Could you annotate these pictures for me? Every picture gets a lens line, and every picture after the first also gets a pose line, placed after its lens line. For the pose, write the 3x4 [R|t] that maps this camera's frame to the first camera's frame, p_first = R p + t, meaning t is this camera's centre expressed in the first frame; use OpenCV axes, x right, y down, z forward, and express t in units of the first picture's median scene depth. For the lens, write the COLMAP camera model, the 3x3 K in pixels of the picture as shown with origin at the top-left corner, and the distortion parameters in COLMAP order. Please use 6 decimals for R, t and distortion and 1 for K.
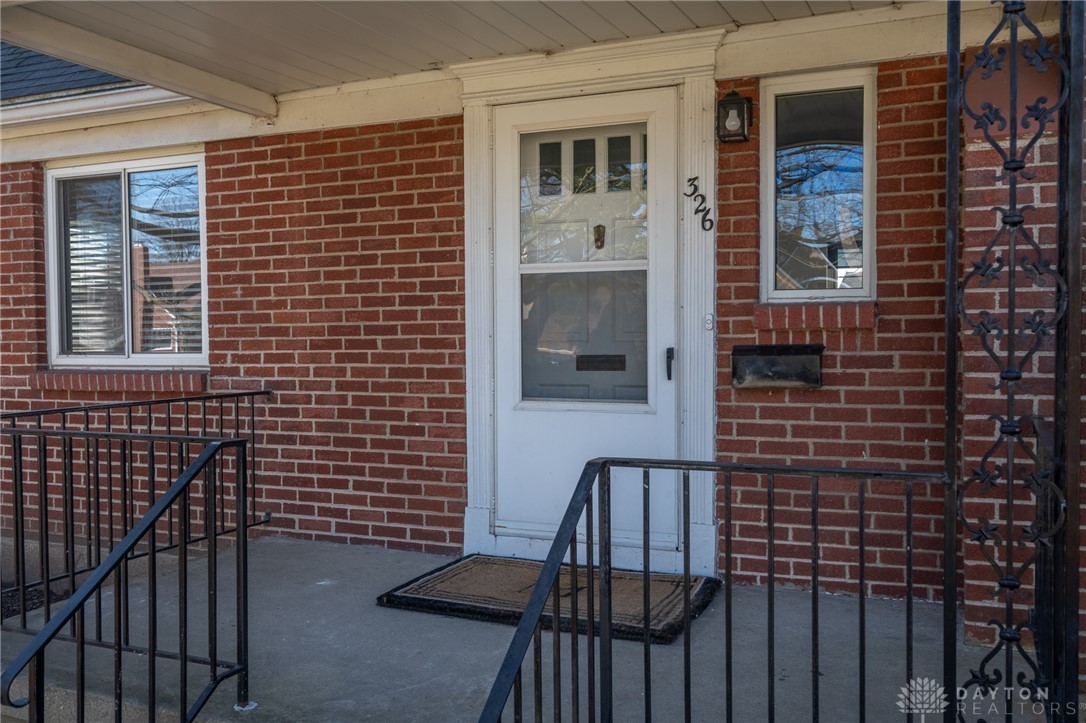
lens RADIAL K [[955.8, 0, 543.0], [0, 955.8, 361.5], [0, 0, 1]] dist [0.001553, 0.000371]
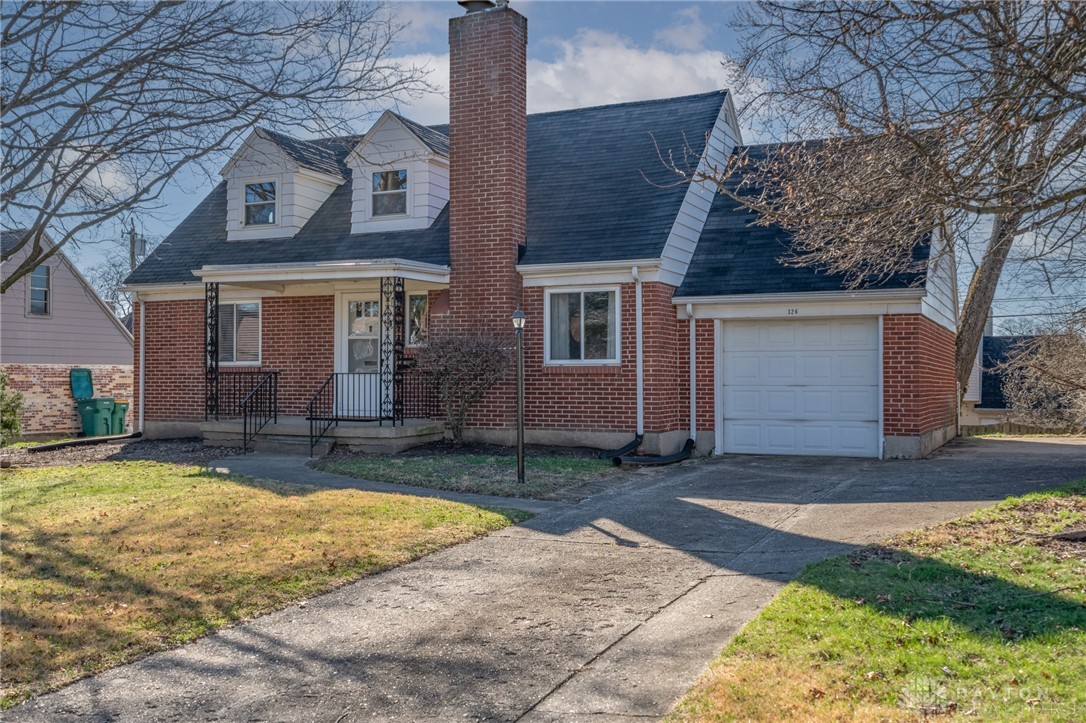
lens RADIAL K [[1083.5, 0, 543.0], [0, 1083.5, 361.5], [0, 0, 1]] dist [0.002333, 0.000523]
pose [[0.999656, 0.008856, -0.024692, 0.822573], [-0.009808, 0.999203, -0.038688, 0.148230], [0.024329, 0.038917, 0.998946, -3.124991]]
